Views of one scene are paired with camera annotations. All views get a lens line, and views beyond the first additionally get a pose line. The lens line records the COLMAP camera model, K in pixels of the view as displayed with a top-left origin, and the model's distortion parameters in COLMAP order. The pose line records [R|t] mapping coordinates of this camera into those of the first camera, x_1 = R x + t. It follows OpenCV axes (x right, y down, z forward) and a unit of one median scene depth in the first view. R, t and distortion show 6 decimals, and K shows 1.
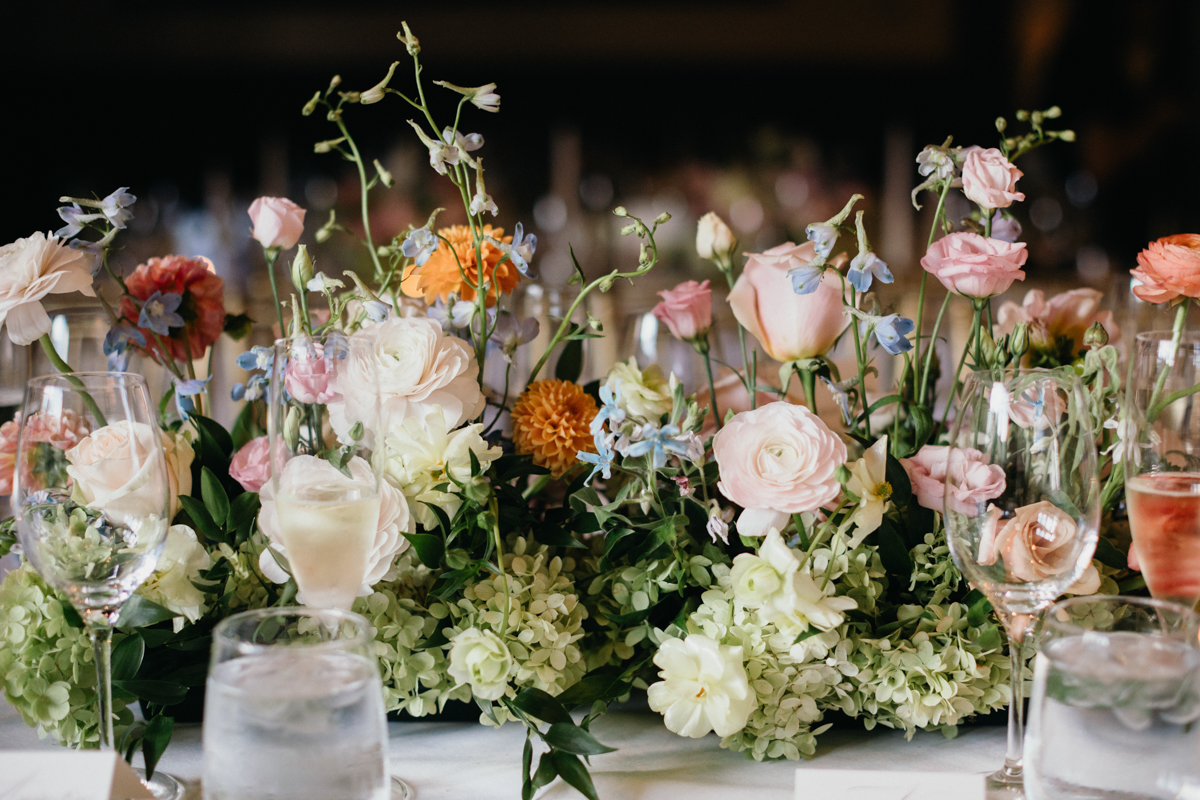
lens RADIAL K [[1890.7, 0, 600.0], [0, 1890.7, 400.0], [0, 0, 1]] dist [-0.173552, 0.041935]
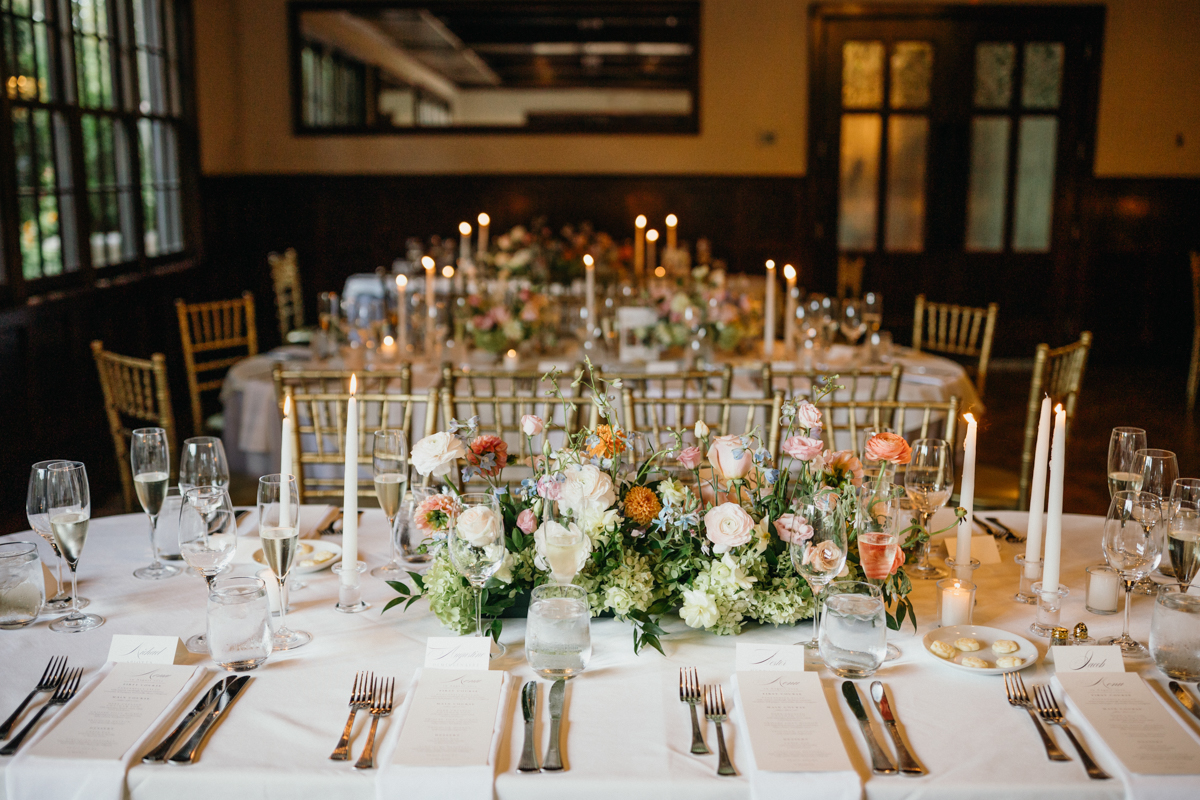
lens RADIAL K [[1194.8, 0, 600.0], [0, 1194.8, 400.0], [0, 0, 1]] dist [0.003020, -0.000572]
pose [[0.999809, 0.005974, 0.018623, -0.119431], [-0.006585, 0.999435, 0.032967, -0.197992], [-0.018416, -0.033083, 0.999283, -0.684767]]
